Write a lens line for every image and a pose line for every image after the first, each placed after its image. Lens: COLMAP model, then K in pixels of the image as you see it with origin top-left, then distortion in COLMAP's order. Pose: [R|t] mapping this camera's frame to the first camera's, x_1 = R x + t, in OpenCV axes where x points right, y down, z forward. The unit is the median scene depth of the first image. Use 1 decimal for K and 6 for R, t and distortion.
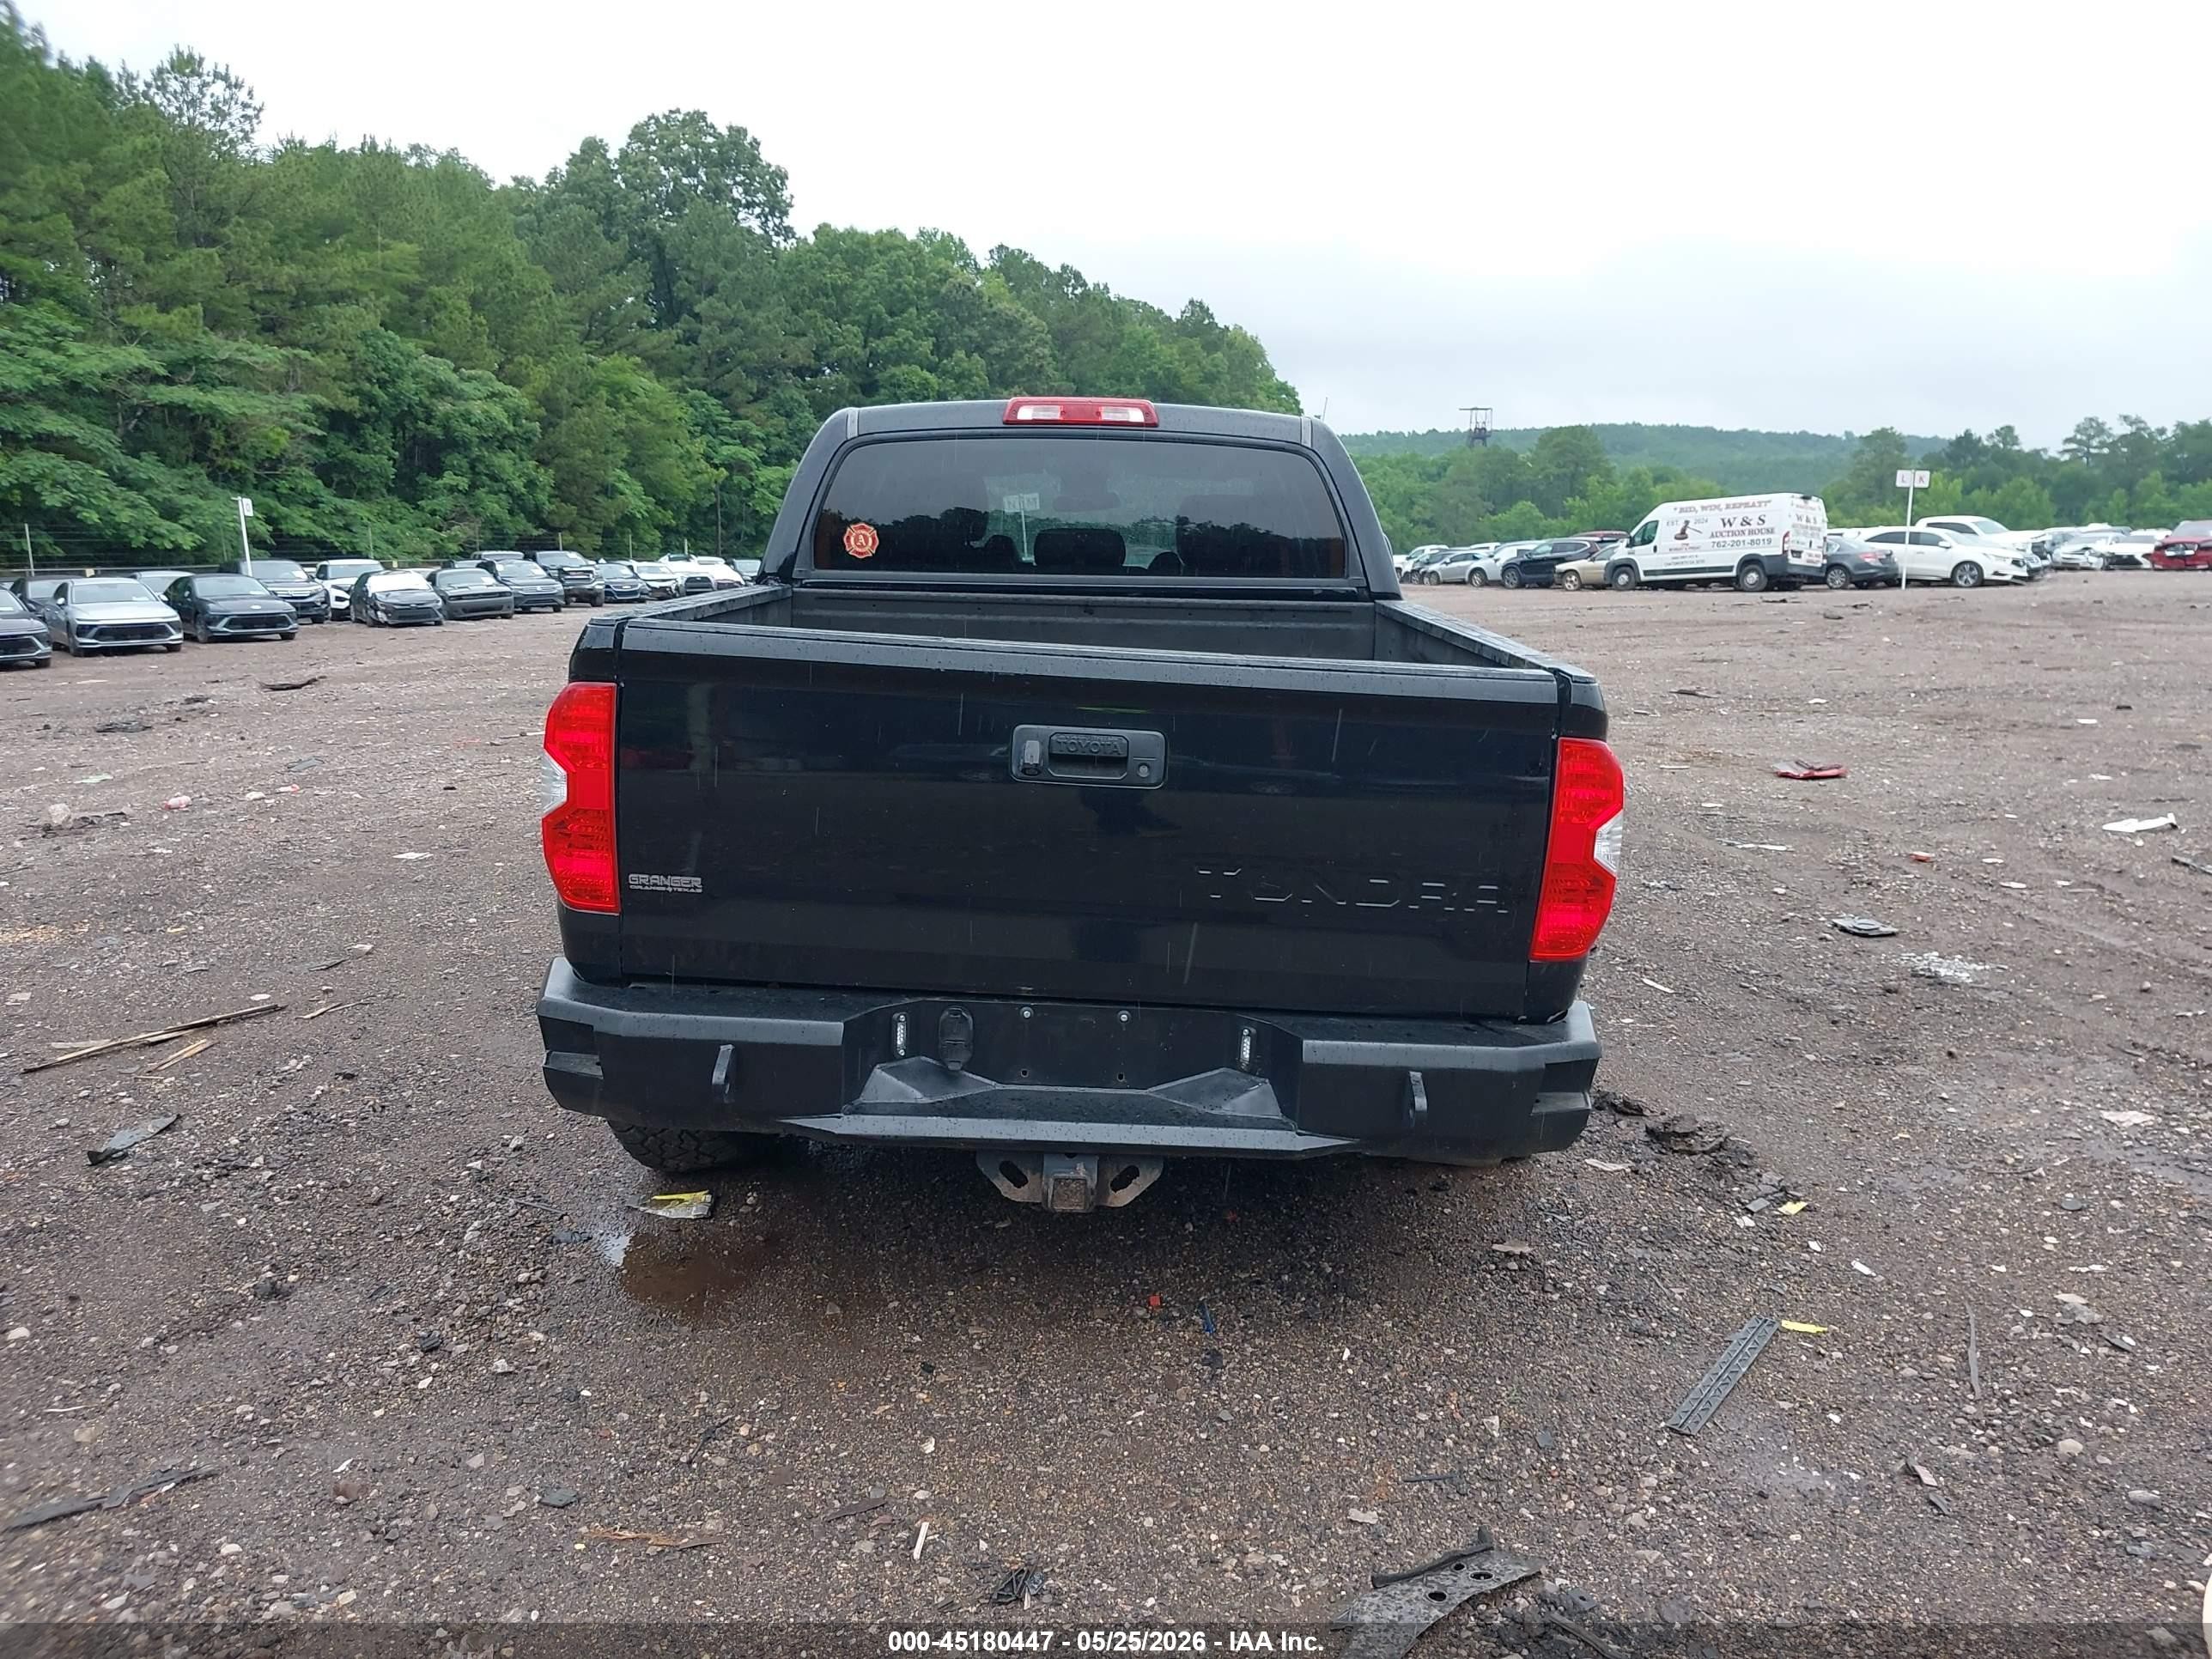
lens RADIAL K [[1740.4, 0, 1134.9], [0, 1740.4, 832.2], [0, 0, 1]] dist [0.042384, -0.068051]
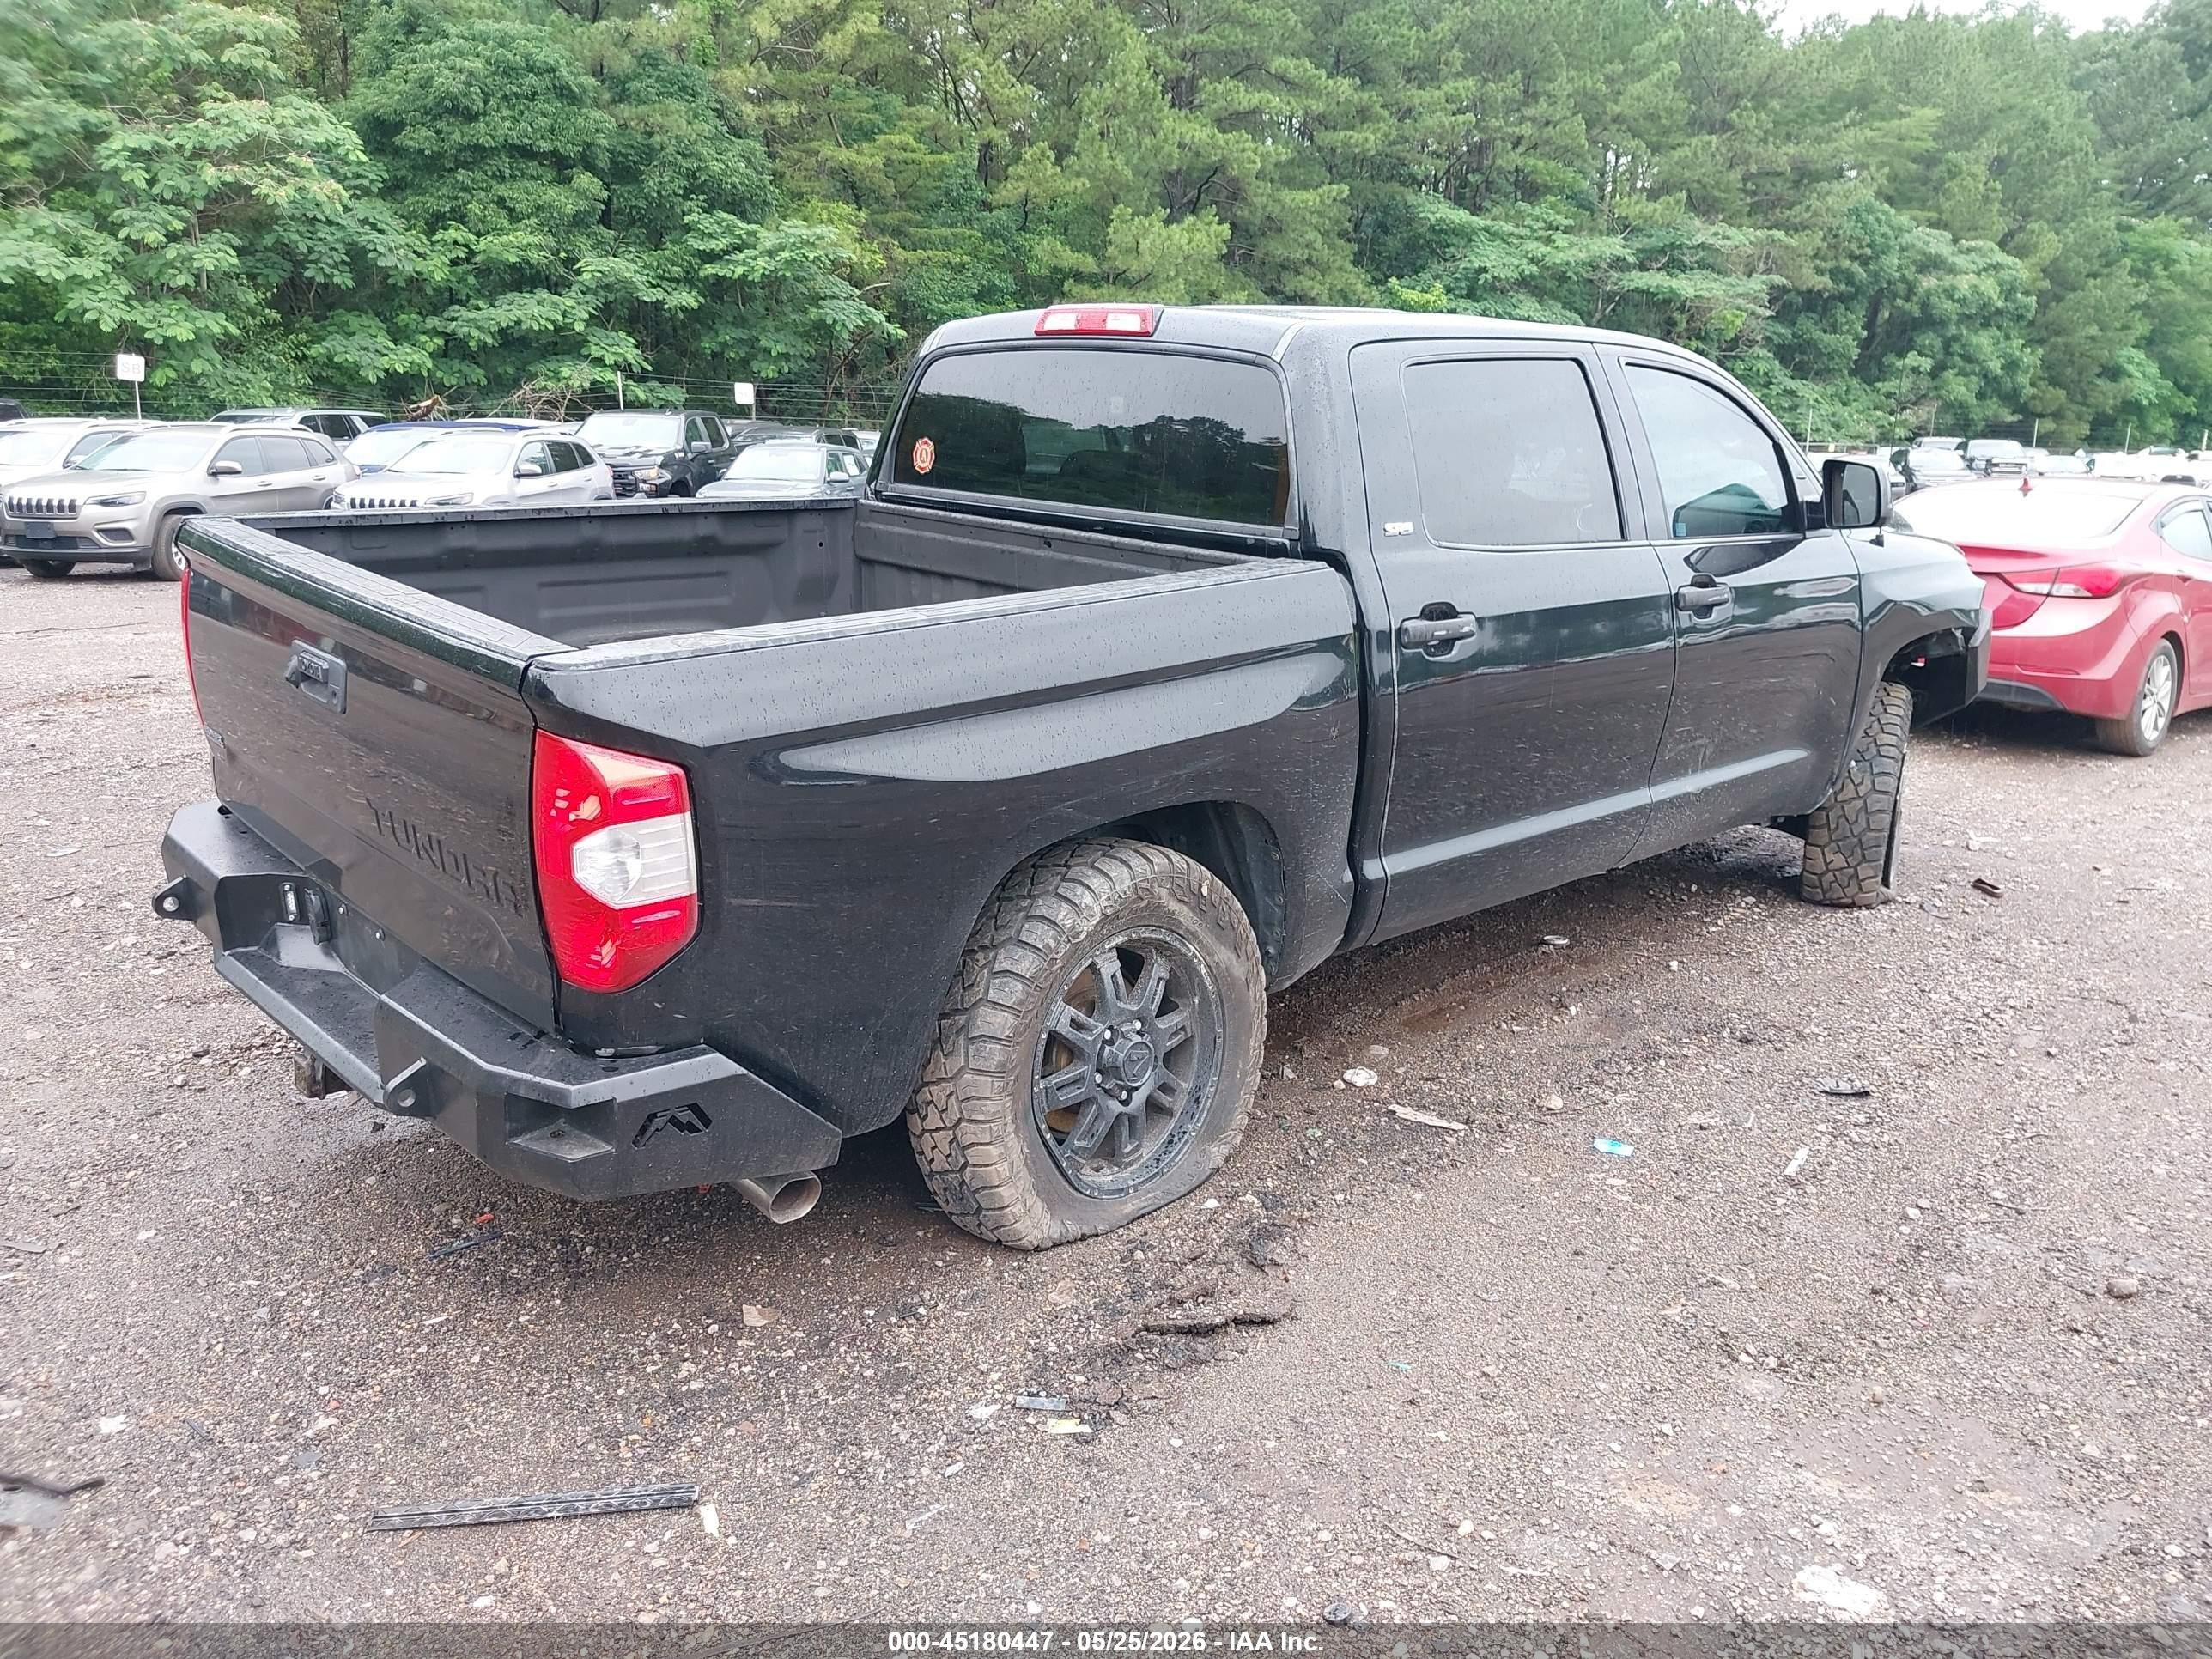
lens RADIAL K [[1740.4, 0, 1134.9], [0, 1740.4, 832.2], [0, 0, 1]] dist [0.042384, -0.068051]
pose [[0.643651, 0.203191, -0.737853, 0.091405], [-0.153215, 0.978805, 0.135891, -0.014228], [0.749826, 0.025584, 0.661141, 0.056331]]
